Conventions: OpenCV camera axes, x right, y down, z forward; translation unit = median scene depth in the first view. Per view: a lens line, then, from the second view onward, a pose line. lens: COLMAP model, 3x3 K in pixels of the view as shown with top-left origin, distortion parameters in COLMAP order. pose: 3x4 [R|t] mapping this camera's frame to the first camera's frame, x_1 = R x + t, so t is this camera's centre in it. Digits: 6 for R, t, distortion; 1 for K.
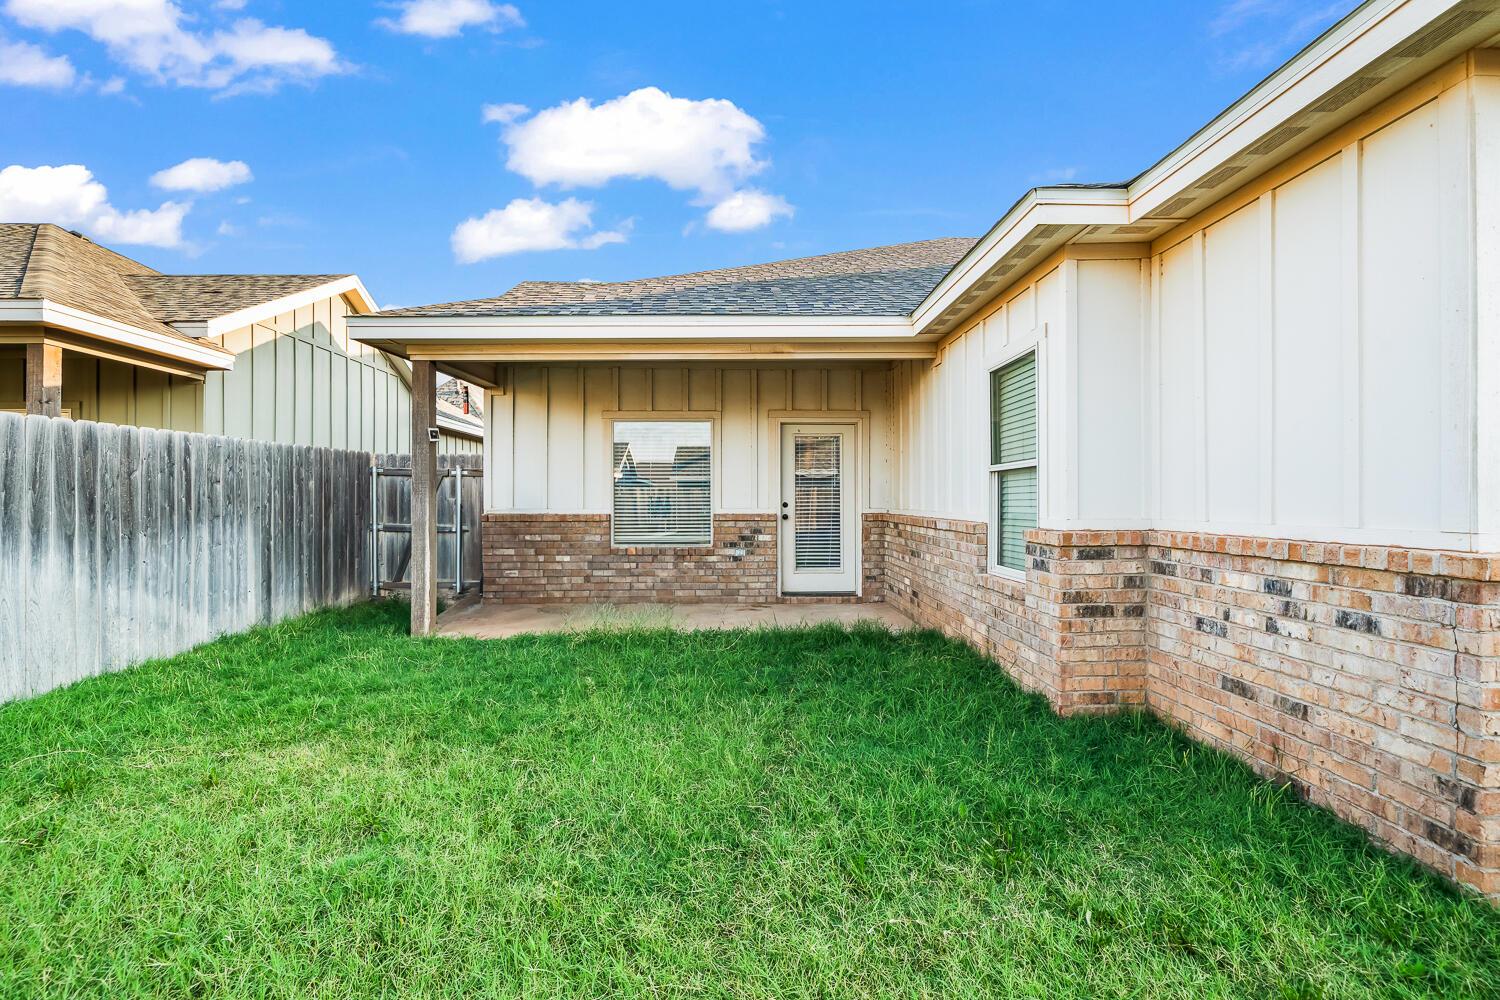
lens RADIAL K [[655.4, 0, 750.0], [0, 655.4, 500.0], [0, 0, 1]] dist [-0.000810, 0.000072]
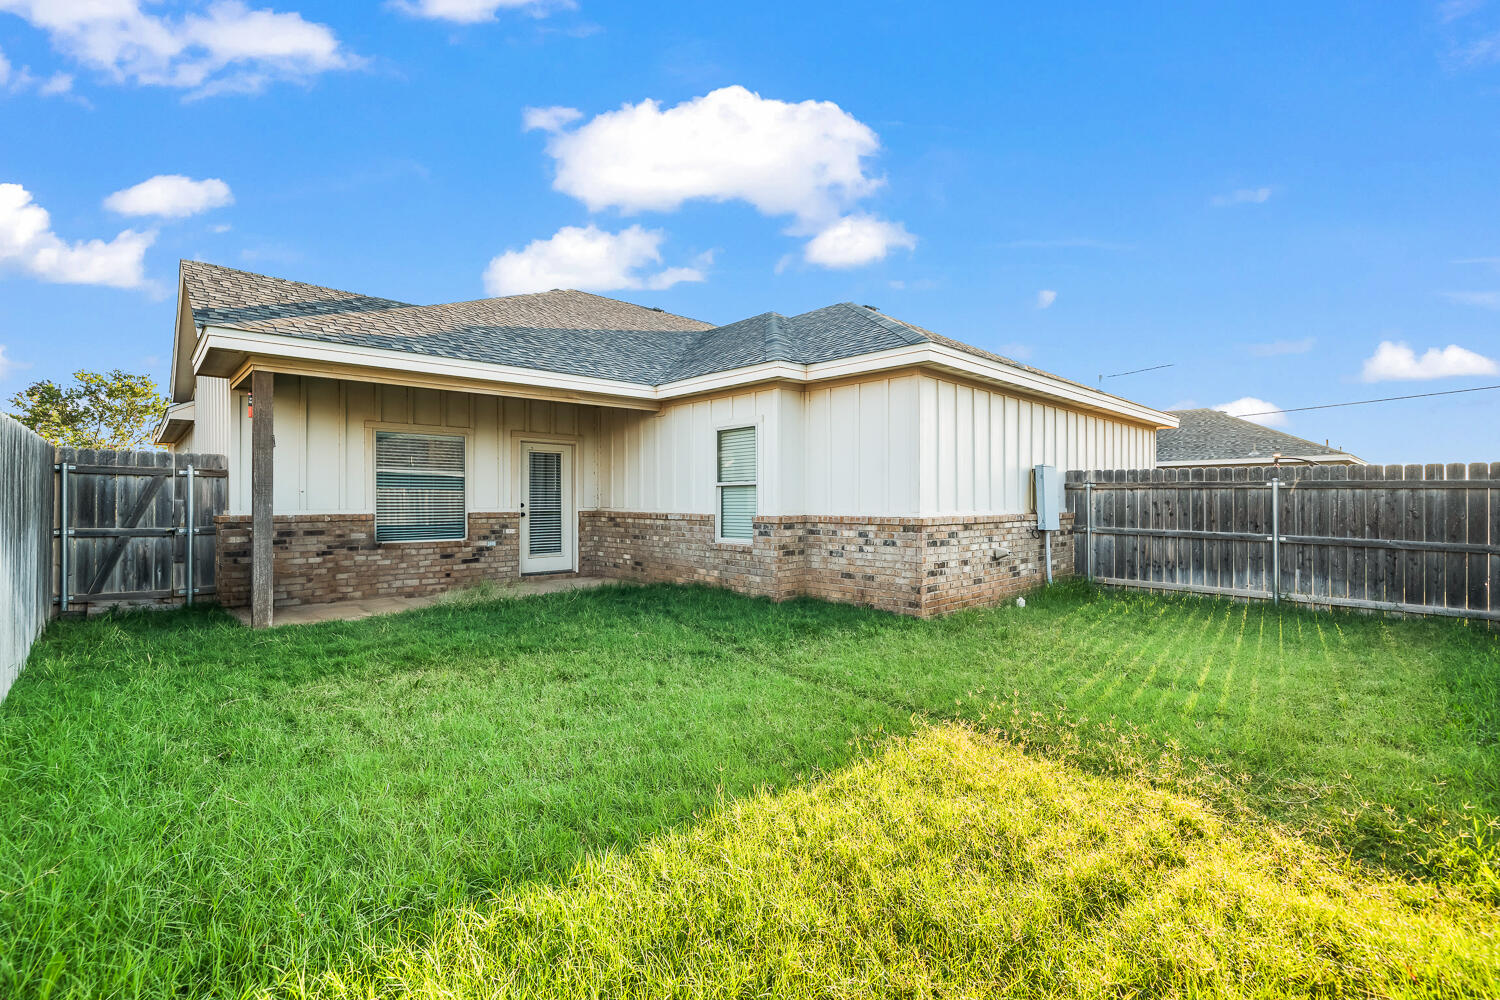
lens RADIAL K [[648.2, 0, 739.3], [0, 648.2, 490.8], [0, 0, 1]] dist [-0.000724, 0.000094]
pose [[0.751789, 0.011167, 0.659309, -0.998549], [-0.001232, 0.999879, -0.015531, -0.003551], [-0.659402, 0.010864, 0.751712, -0.501846]]
